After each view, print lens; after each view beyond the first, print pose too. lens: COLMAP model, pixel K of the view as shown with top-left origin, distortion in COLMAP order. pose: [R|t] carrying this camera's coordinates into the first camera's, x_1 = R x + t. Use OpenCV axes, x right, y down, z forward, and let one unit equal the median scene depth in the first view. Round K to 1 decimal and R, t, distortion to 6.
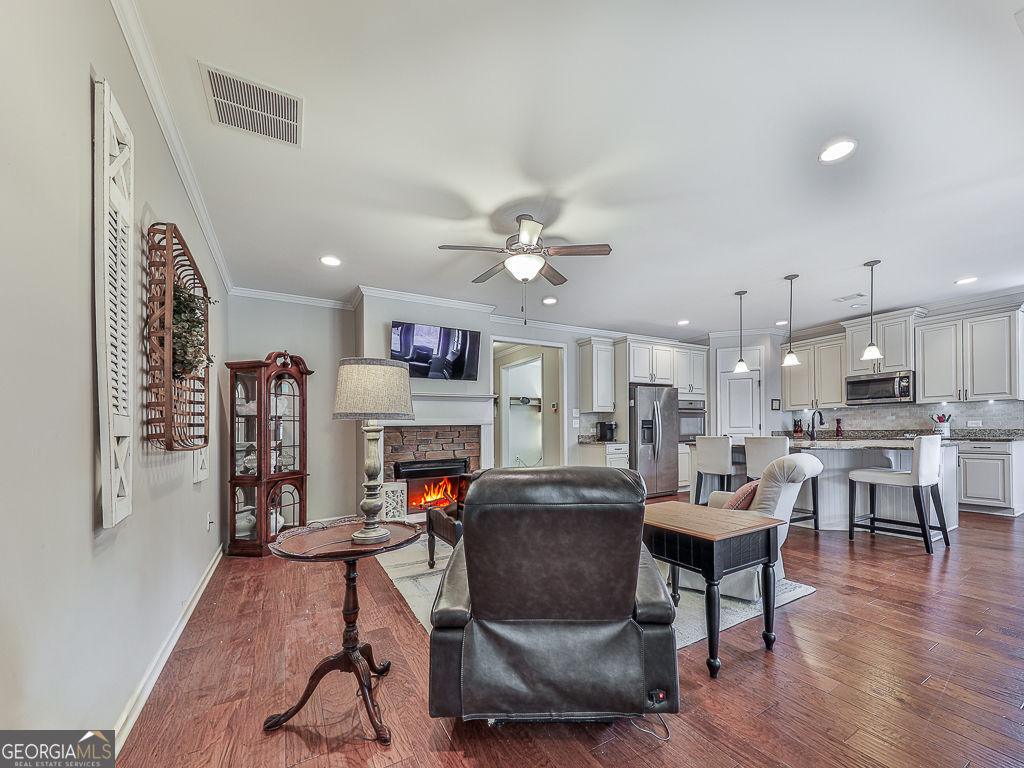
lens RADIAL K [[405.6, 0, 526.2], [0, 405.6, 435.9], [0, 0, 1]] dist [0.016585, -0.004147]
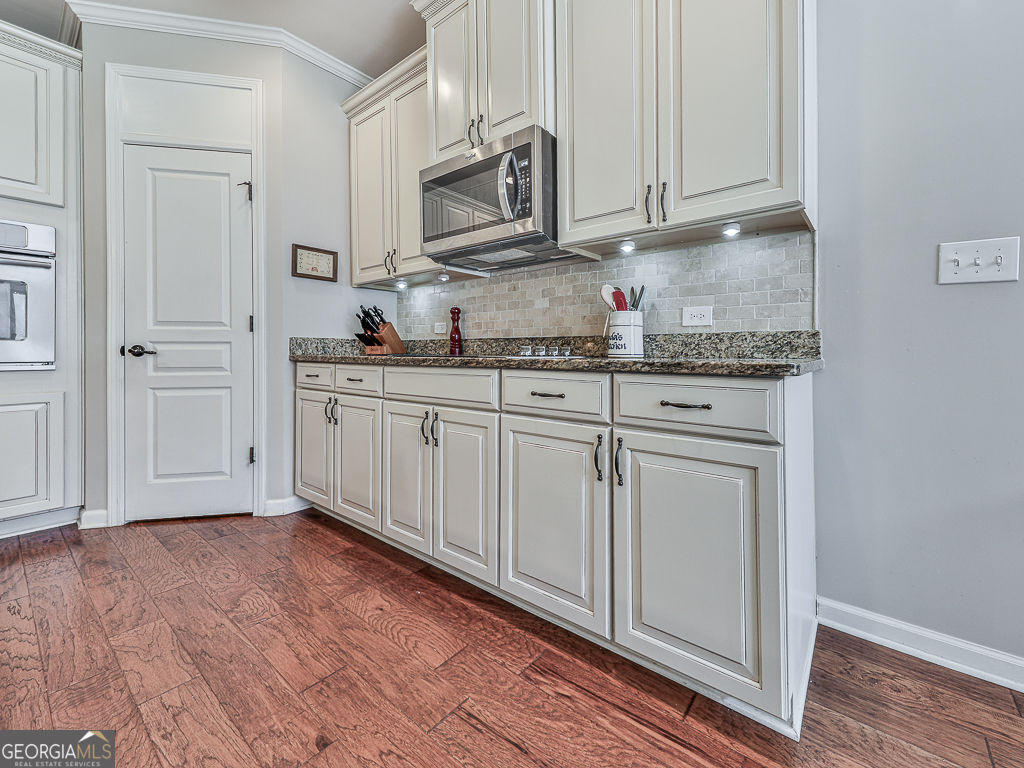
lens RADIAL K [[405.6, 0, 593.4], [0, 405.6, 352.2], [0, 0, 1]] dist [0.016585, -0.004147]
pose [[0.905136, 0.020136, 0.424645, 0.795797], [-0.013496, 0.999735, -0.018638, 0.004007], [-0.424908, 0.011139, 0.905168, 0.675953]]
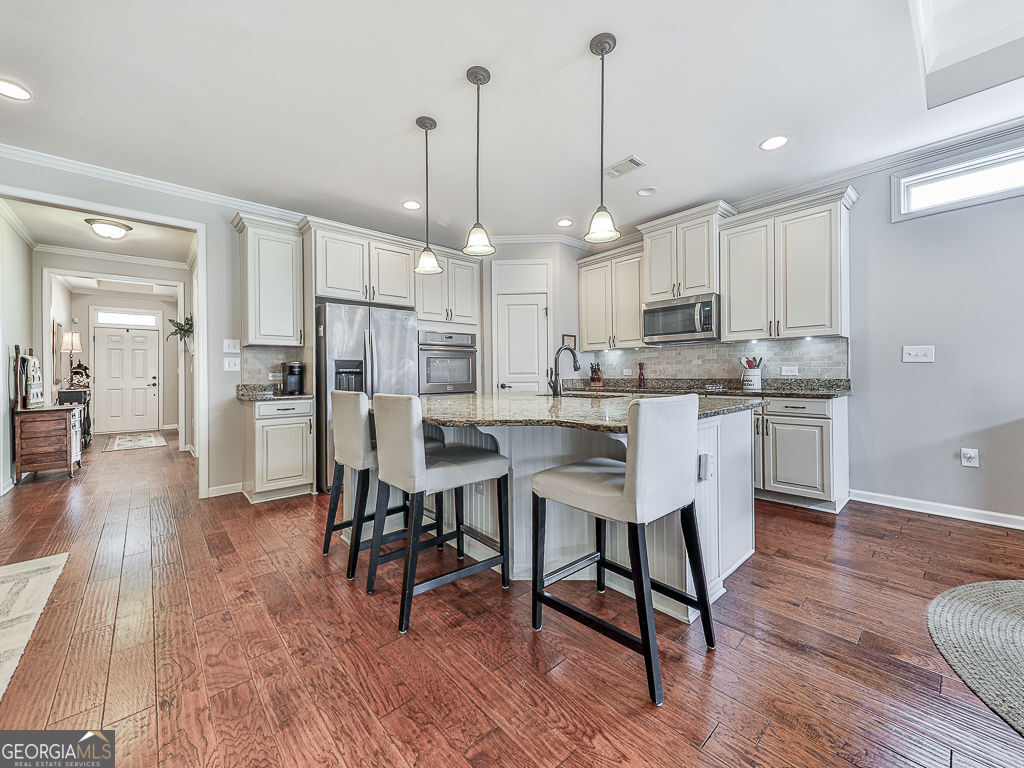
lens RADIAL K [[405.6, 0, 518.9], [0, 405.6, 380.3], [0, 0, 1]] dist [0.016585, -0.004147]
pose [[0.978567, 0.004605, 0.205875, 0.441814], [-0.004816, 0.999988, 0.000525, -0.010835], [-0.205870, -0.001505, 0.978578, 0.368420]]
